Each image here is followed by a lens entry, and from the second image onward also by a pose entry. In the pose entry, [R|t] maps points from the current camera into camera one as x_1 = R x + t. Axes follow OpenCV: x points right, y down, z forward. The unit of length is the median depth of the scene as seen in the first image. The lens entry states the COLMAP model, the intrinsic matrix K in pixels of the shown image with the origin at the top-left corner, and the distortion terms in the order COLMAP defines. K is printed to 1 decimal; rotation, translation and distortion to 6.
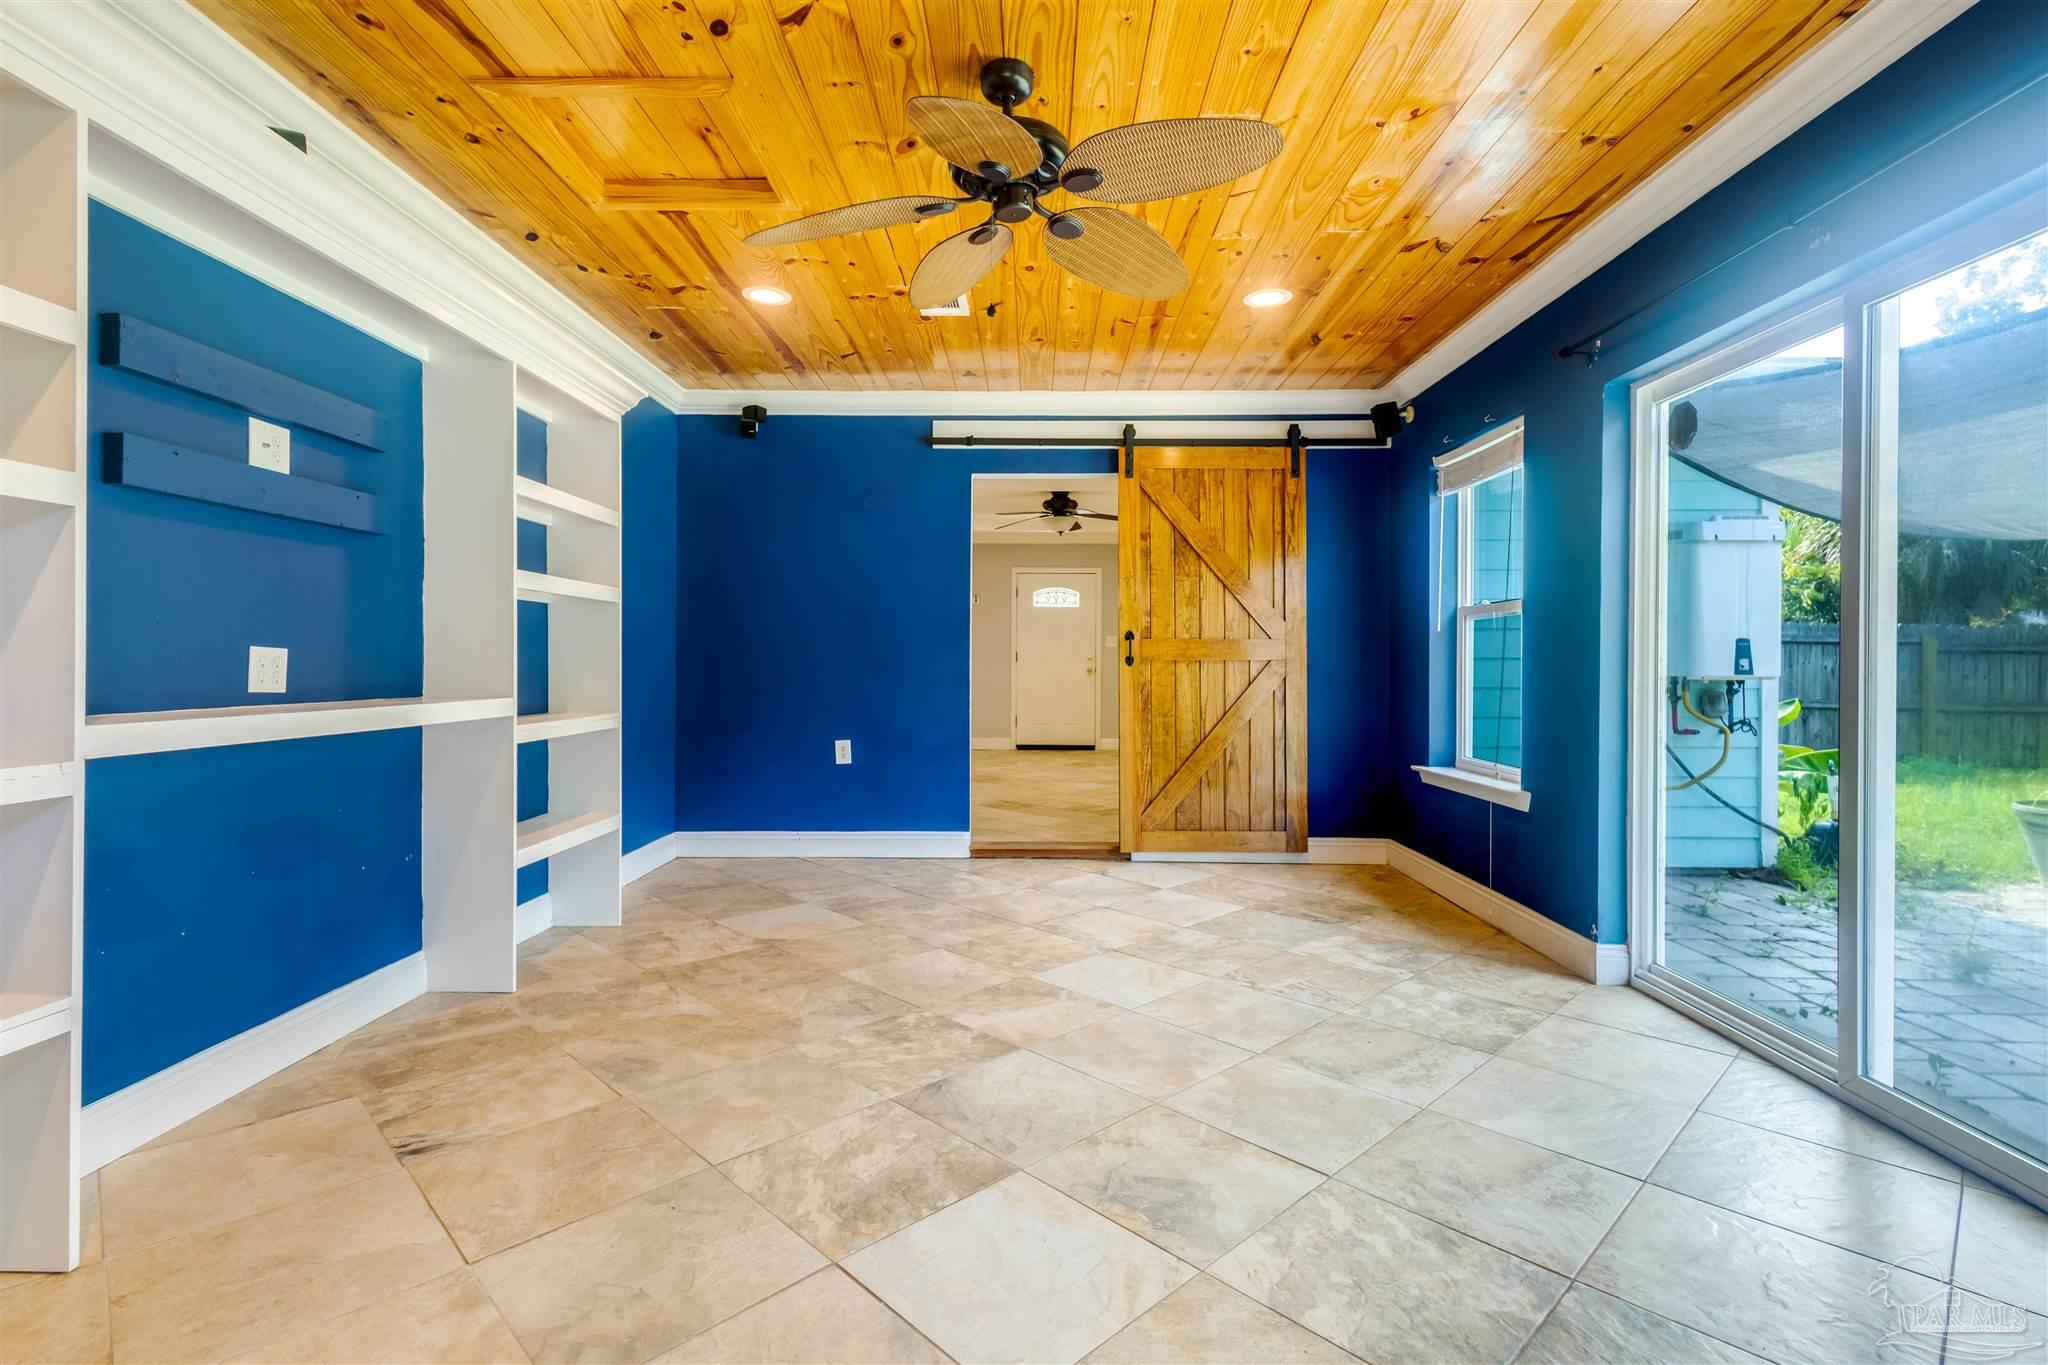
lens RADIAL K [[967.2, 0, 1049.1], [0, 967.2, 670.9], [0, 0, 1]] dist [0.011650, -0.003136]
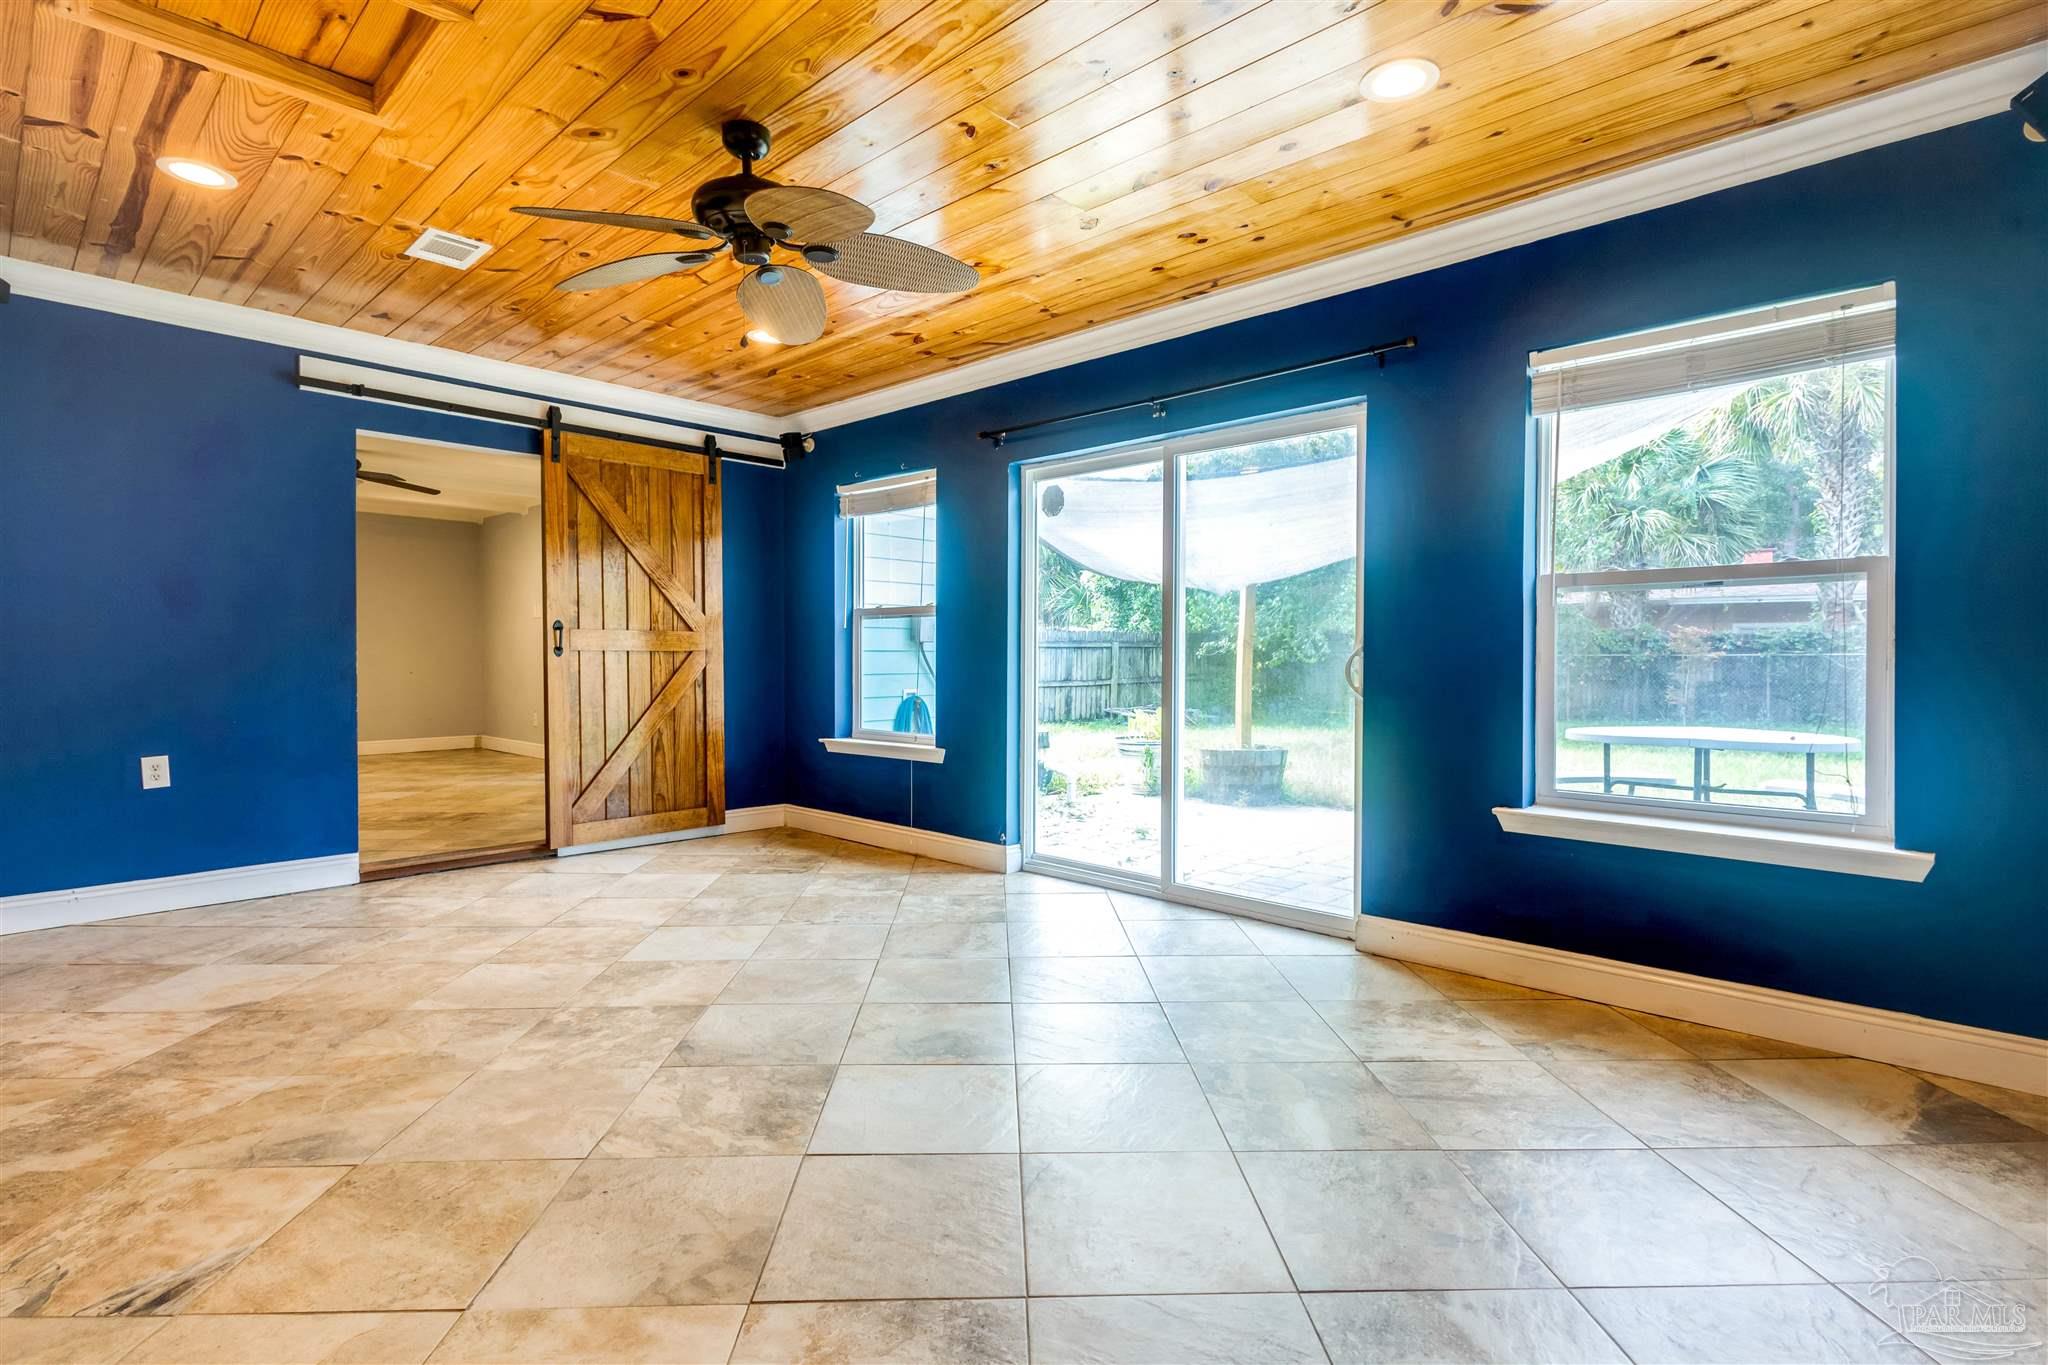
lens RADIAL K [[967.2, 0, 1022.0], [0, 967.2, 676.6], [0, 0, 1]] dist [0.011650, -0.003136]
pose [[0.676843, -0.017491, 0.735920, -0.553323], [0.004991, 0.999804, 0.019172, -0.002513], [-0.736111, -0.009303, 0.676797, -0.002968]]
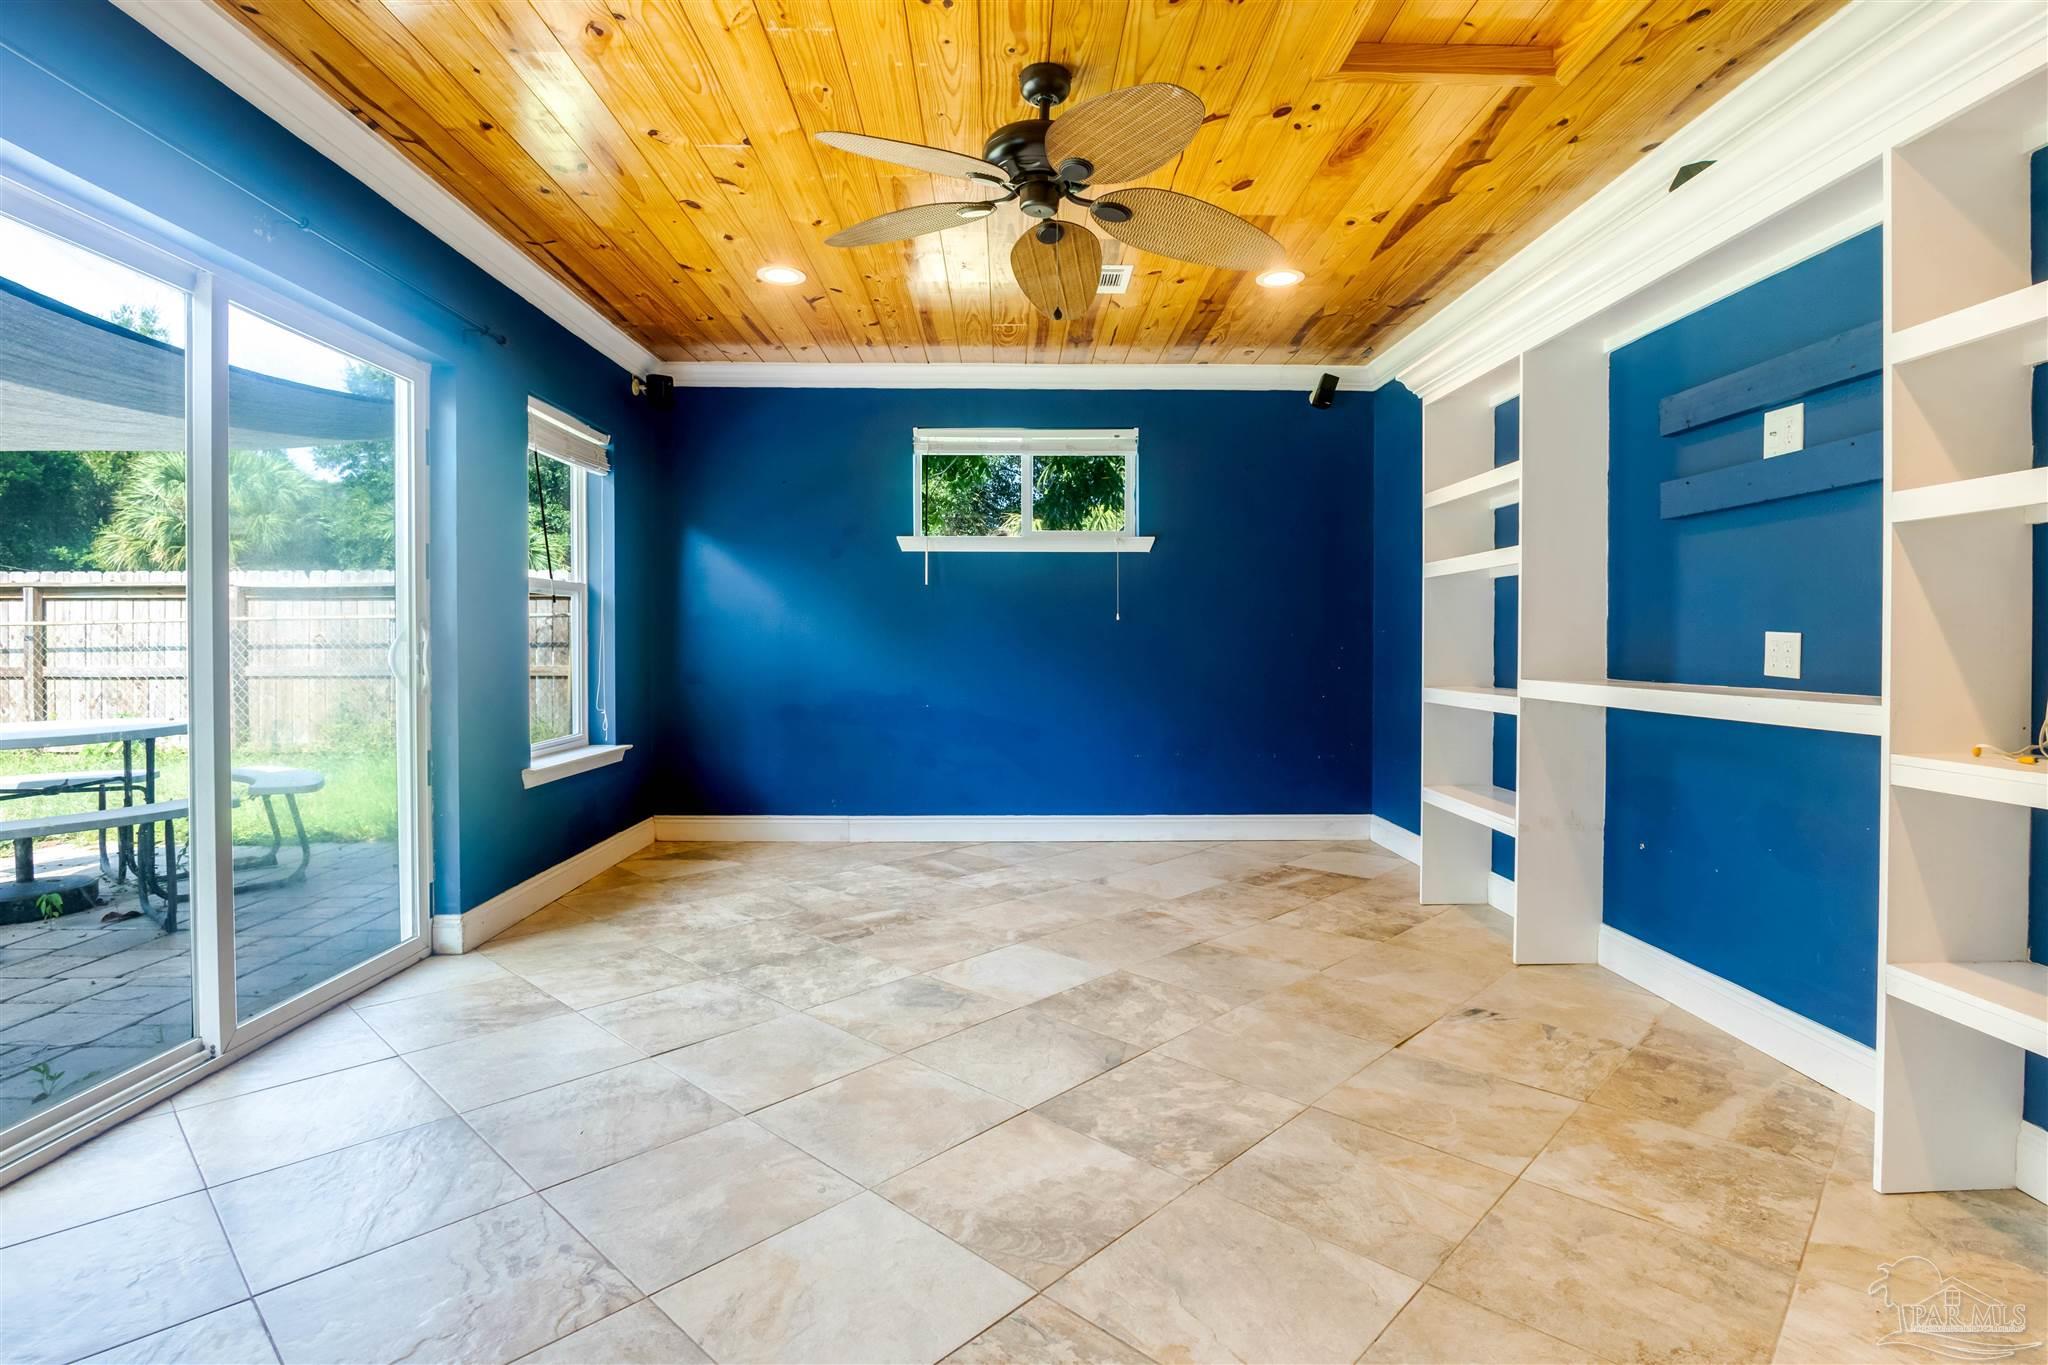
lens RADIAL K [[967.2, 0, 1054.1], [0, 967.2, 648.4], [0, 0, 1]] dist [0.011650, -0.003136]
pose [[-0.999156, -0.005266, -0.040726, -0.011319], [-0.005919, 0.999856, 0.015925, -0.016423], [0.040637, 0.016153, -0.999043, 1.704809]]
